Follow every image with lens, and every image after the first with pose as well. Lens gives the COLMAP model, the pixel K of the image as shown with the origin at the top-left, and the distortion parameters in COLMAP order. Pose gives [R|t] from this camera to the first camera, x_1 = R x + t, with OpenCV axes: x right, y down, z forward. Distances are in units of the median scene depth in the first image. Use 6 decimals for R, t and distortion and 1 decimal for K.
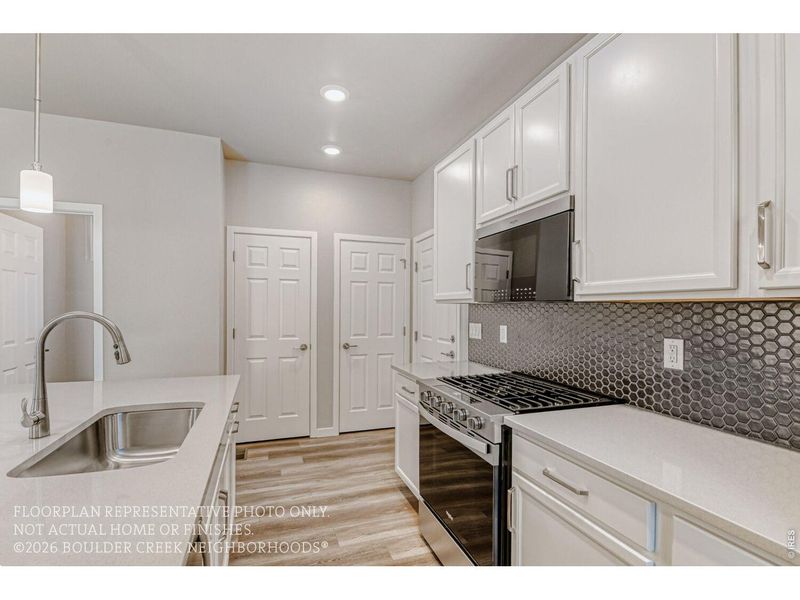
lens RADIAL K [[359.8, 0, 403.7], [0, 359.8, 311.1], [0, 0, 1]] dist [-0.001906, -0.008335]
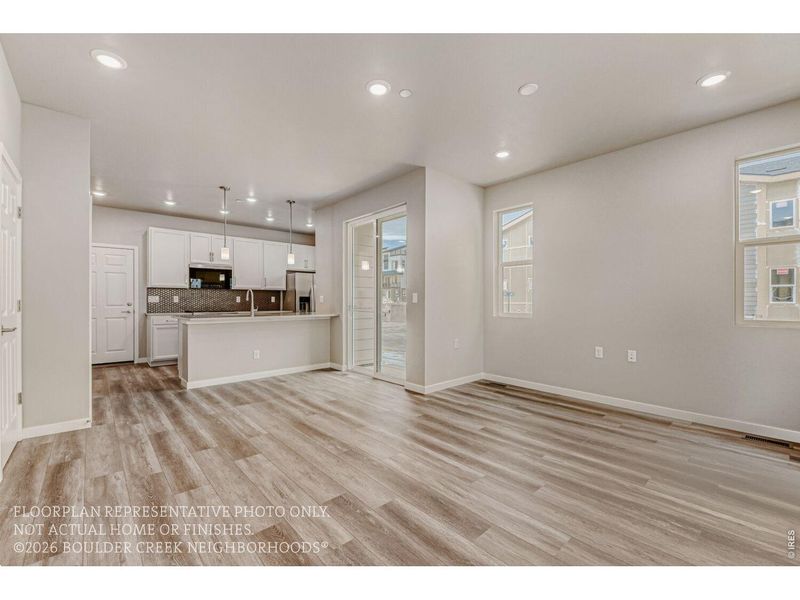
lens RADIAL K [[354.1, 0, 401.9], [0, 354.1, 302.0], [0, 0, 1]] dist [0.001870, 0.000046]
pose [[-0.361904, -0.013708, 0.932115, -2.315799], [0.003101, 0.999869, 0.015908, 0.036532], [-0.932210, 0.008648, -0.361814, 0.283498]]
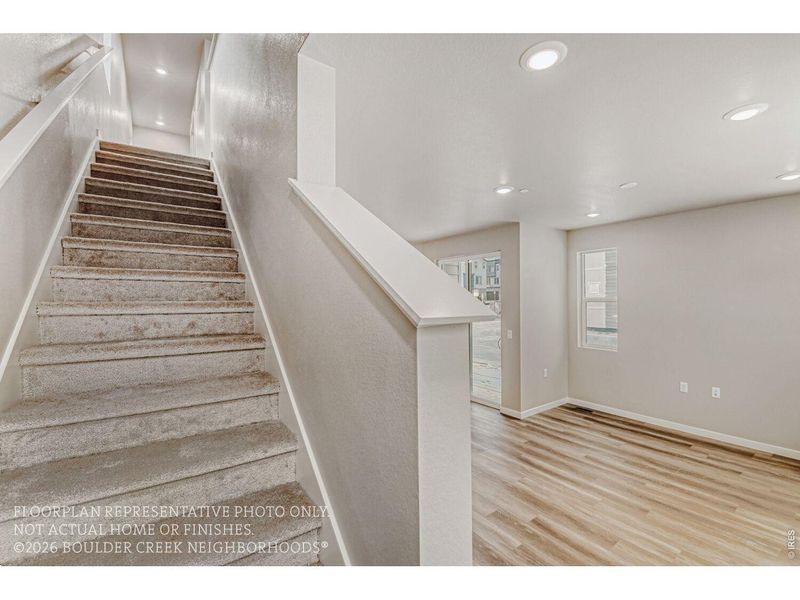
lens RADIAL K [[359.8, 0, 403.7], [0, 359.8, 311.1], [0, 0, 1]] dist [-0.001906, -0.008335]
pose [[-0.256546, -0.045617, 0.965455, -2.473589], [0.018510, 0.998471, 0.052096, -0.163586], [-0.966355, 0.031235, -0.255310, 0.615759]]
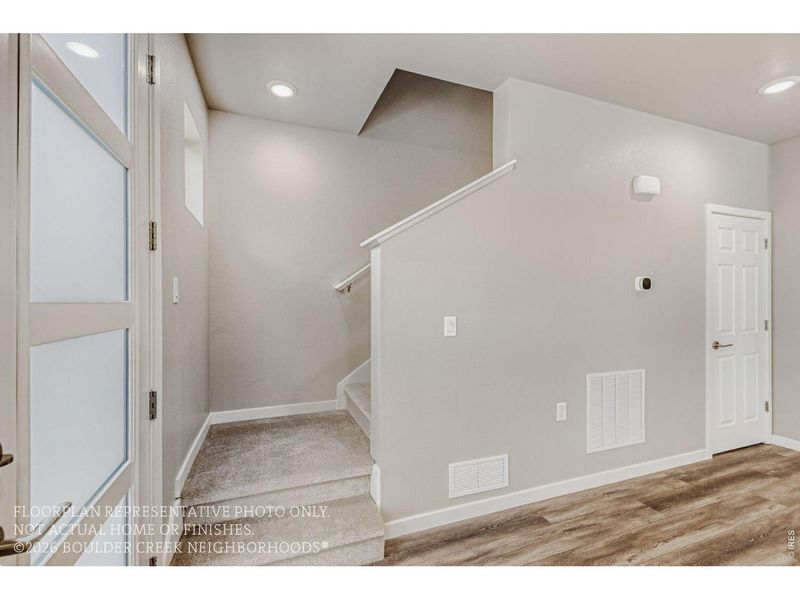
lens RADIAL K [[354.1, 0, 401.9], [0, 354.1, 302.0], [0, 0, 1]] dist [0.001870, 0.000046]
pose [[0.999833, -0.012941, 0.012940, -2.186348], [0.012945, 0.999916, -0.000230, -0.024506], [-0.012936, 0.000398, 0.999916, -0.163293]]
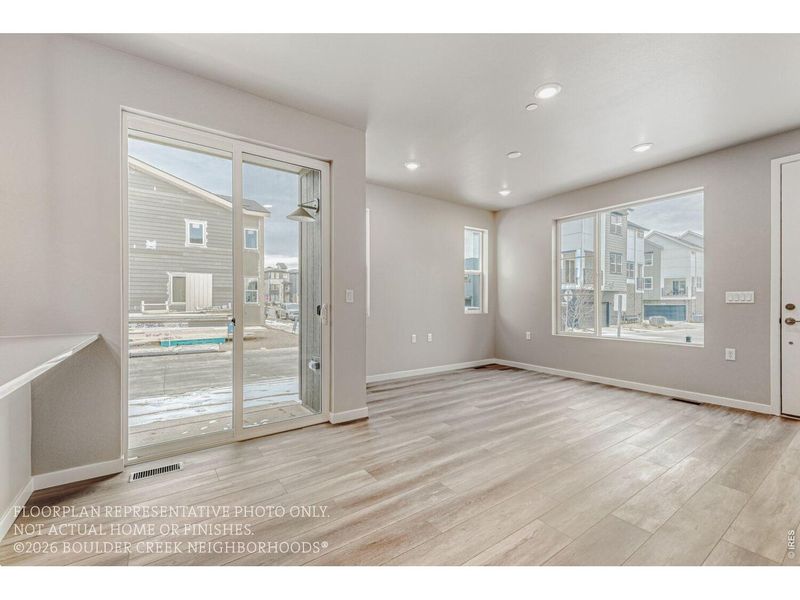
lens RADIAL K [[346.2, 0, 403.7], [0, 346.2, 302.2], [0, 0, 1]] dist [0.016911, -0.007830]
pose [[-0.962922, -0.010113, -0.269592, -0.867700], [-0.012180, 0.999908, 0.005998, 0.052332], [0.269506, 0.009059, -0.962956, 0.781965]]
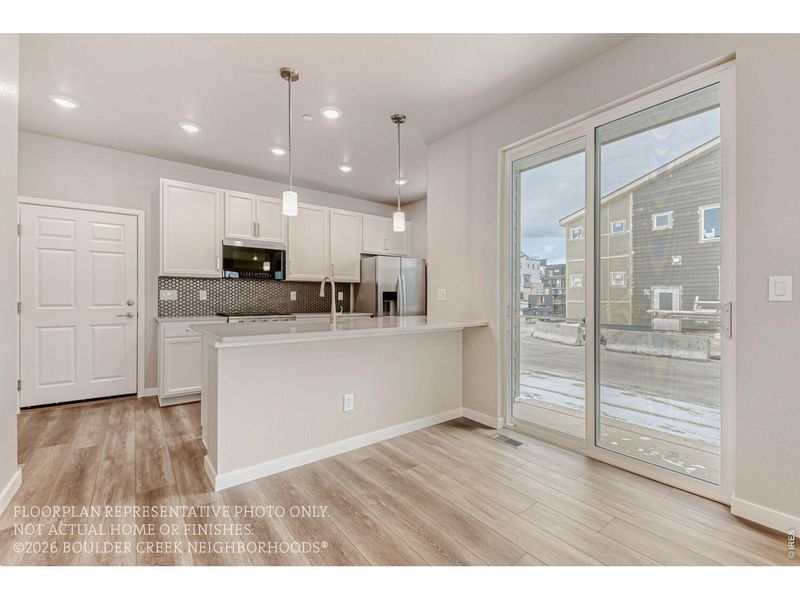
lens RADIAL K [[349.6, 0, 402.0], [0, 349.6, 298.5], [0, 0, 1]] dist [0.003674, 0.000362]
pose [[-0.295913, -0.008798, 0.955174, -1.341358], [0.002943, 0.999944, 0.010122, 0.050881], [-0.955210, 0.005806, -0.295870, 0.446460]]
